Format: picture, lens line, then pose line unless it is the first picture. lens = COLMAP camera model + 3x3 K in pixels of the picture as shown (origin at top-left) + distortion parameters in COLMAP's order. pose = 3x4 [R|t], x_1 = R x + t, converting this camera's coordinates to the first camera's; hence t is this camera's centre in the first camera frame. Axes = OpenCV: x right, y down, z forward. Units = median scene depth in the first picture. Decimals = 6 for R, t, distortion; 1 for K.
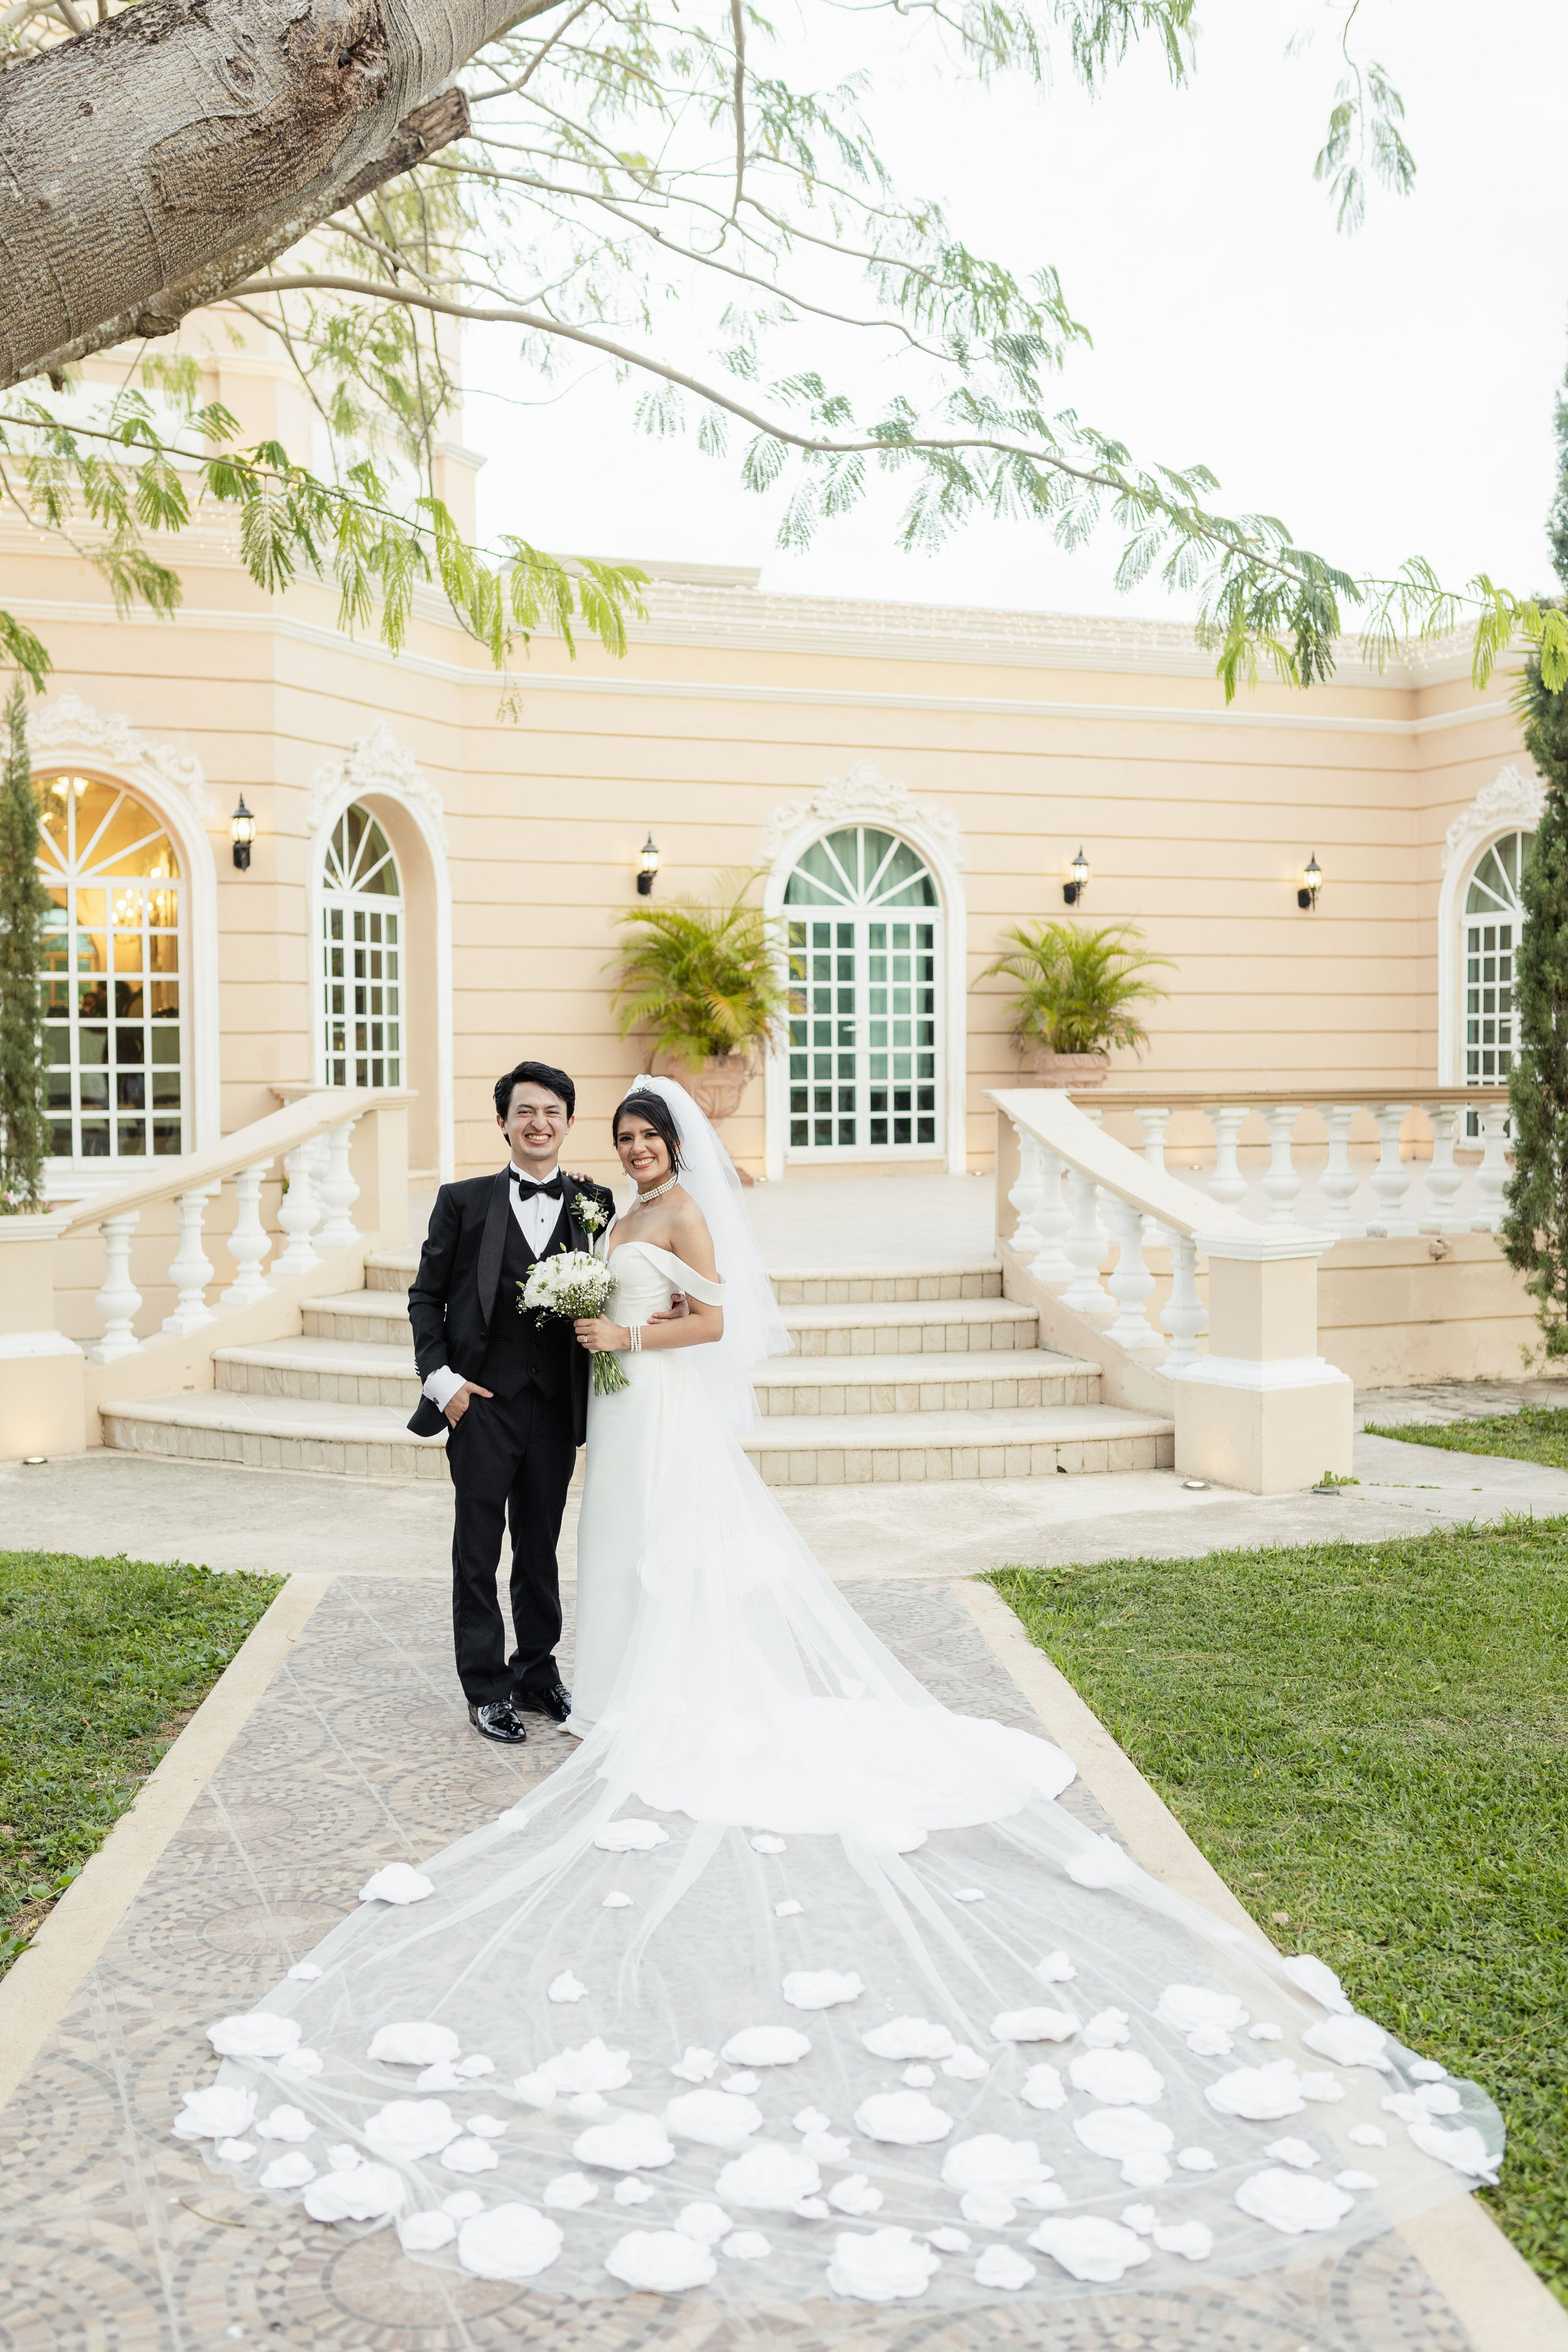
lens RADIAL K [[2454.7, 0, 821.4], [0, 2454.7, 1240.7], [0, 0, 1]] dist [-0.013040, 0.003392]
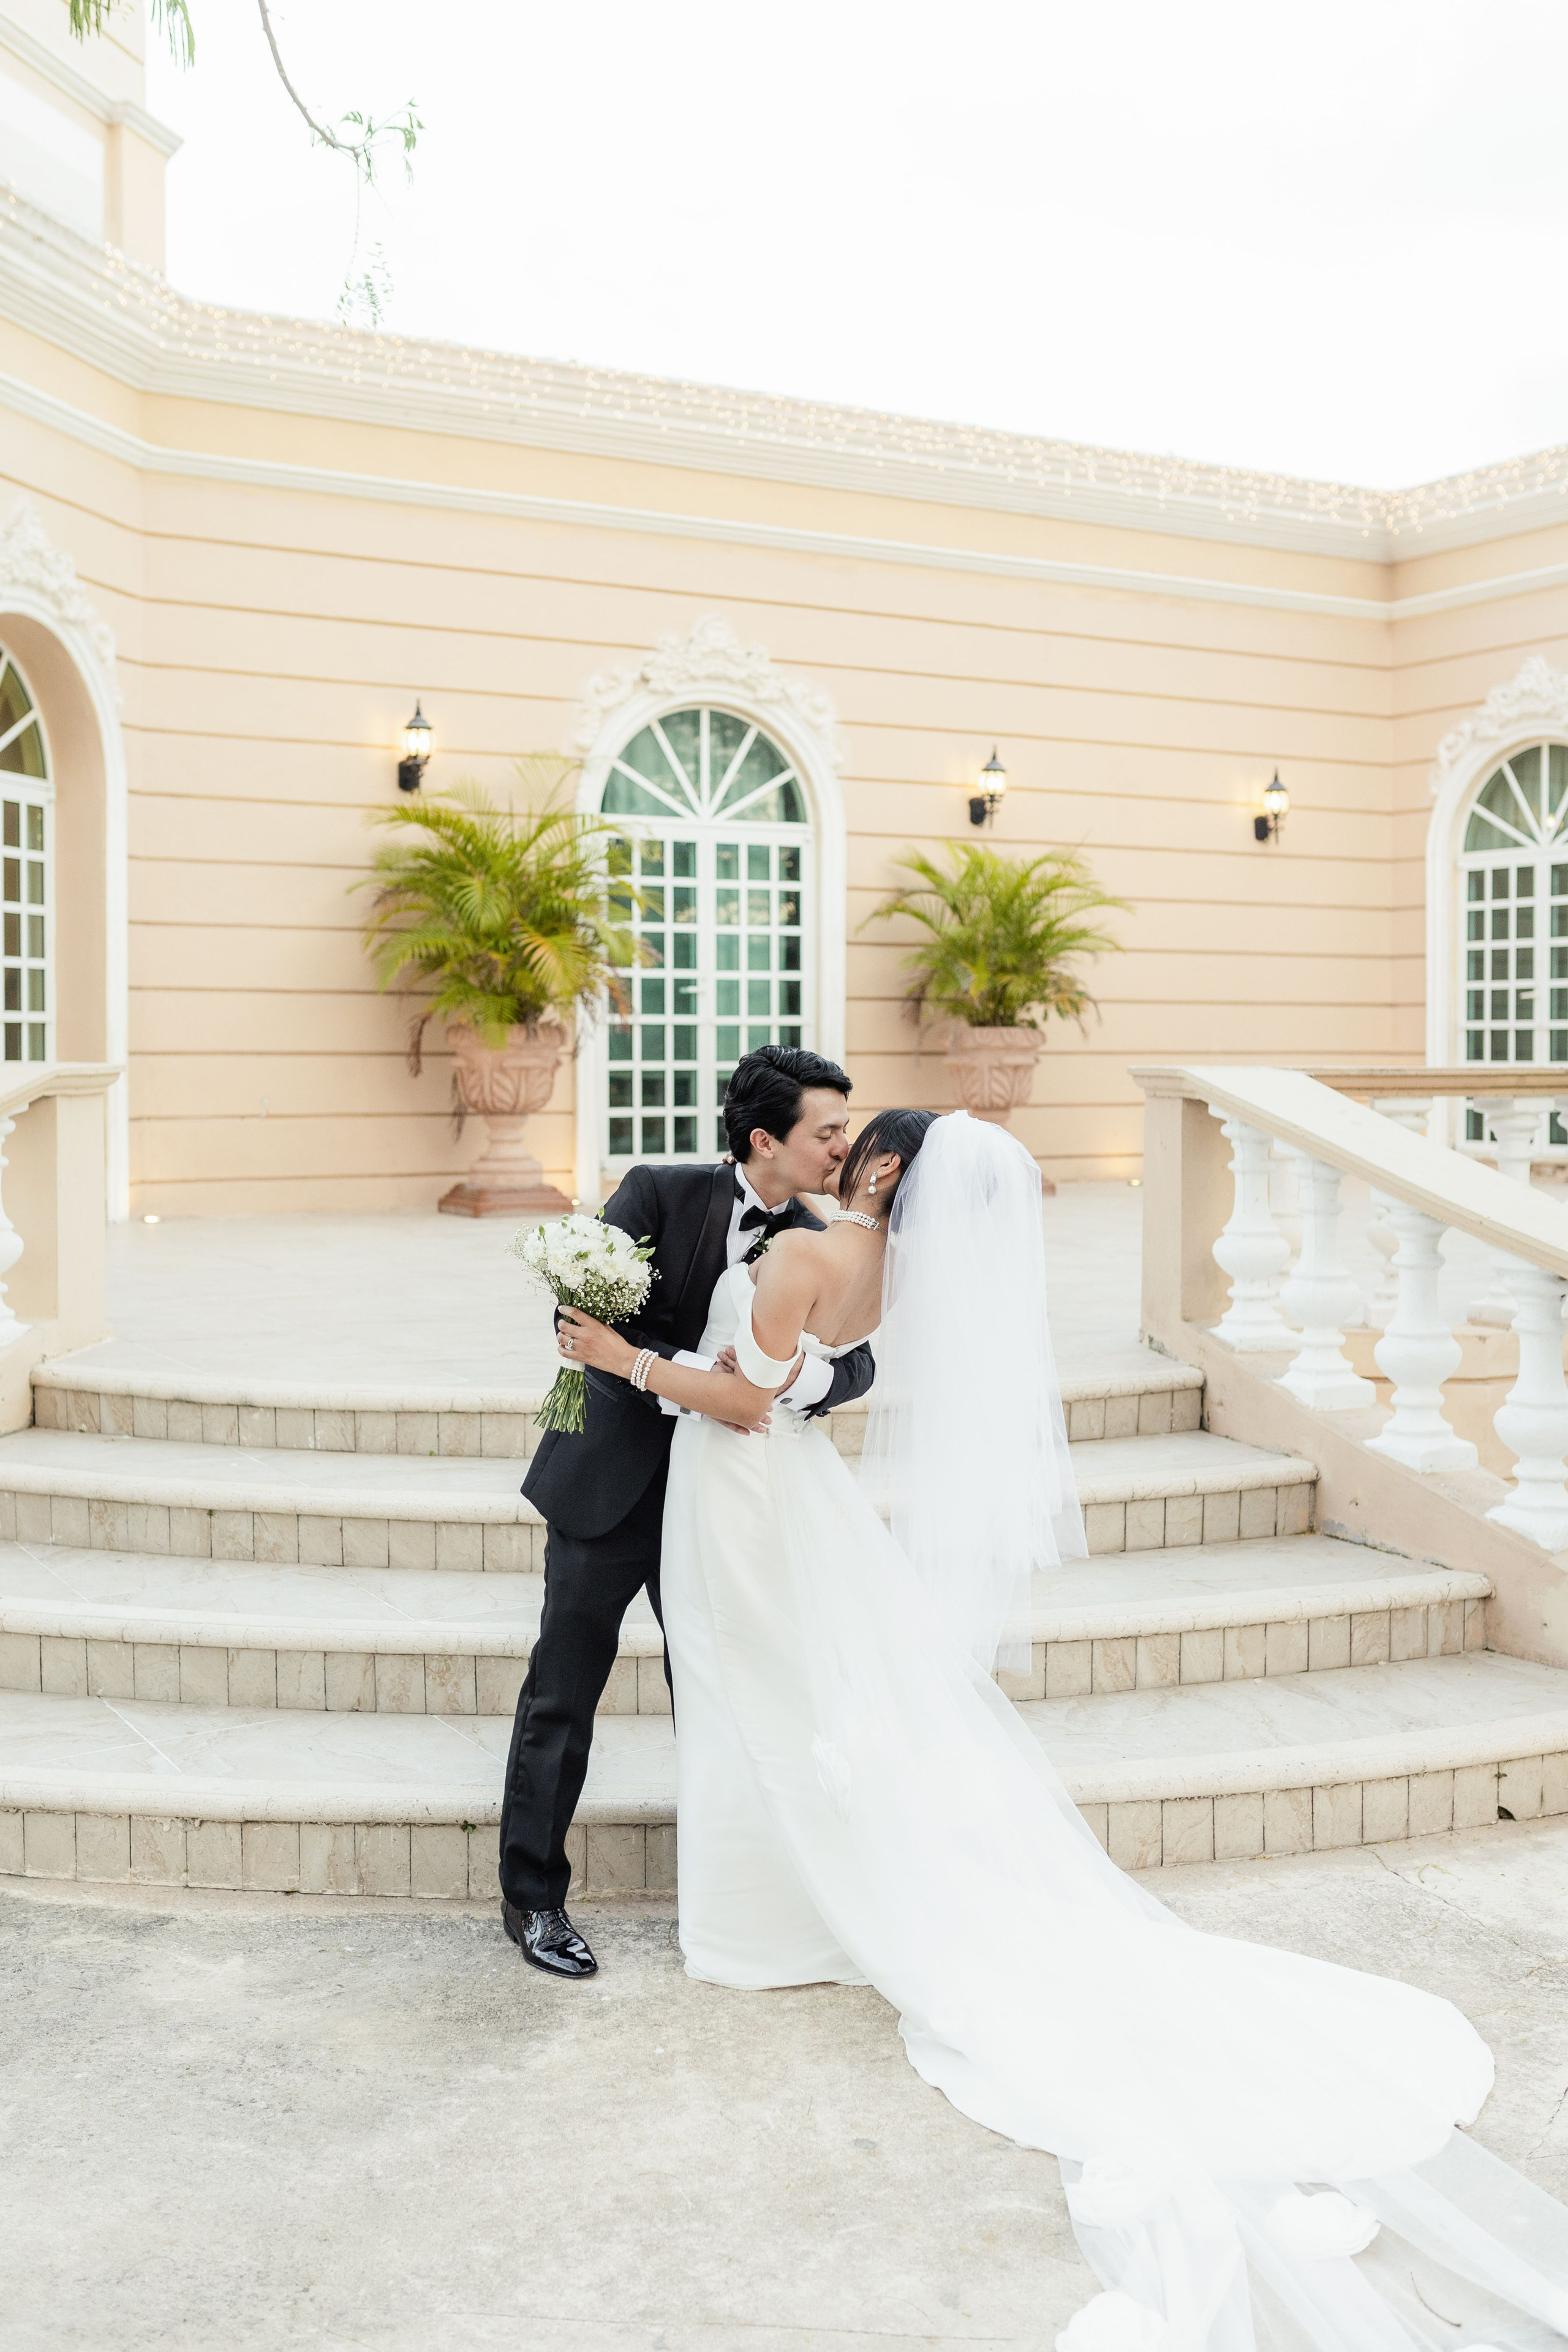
lens RADIAL K [[2496.0, 0, 795.2], [0, 2496.0, 1152.6], [0, 0, 1]] dist [-0.009451, 0.017439]
pose [[0.988708, 0.000327, 0.149853, -0.066975], [0.005008, 0.999367, -0.035224, -0.013485], [-0.149769, 0.035577, 0.988081, 0.281430]]
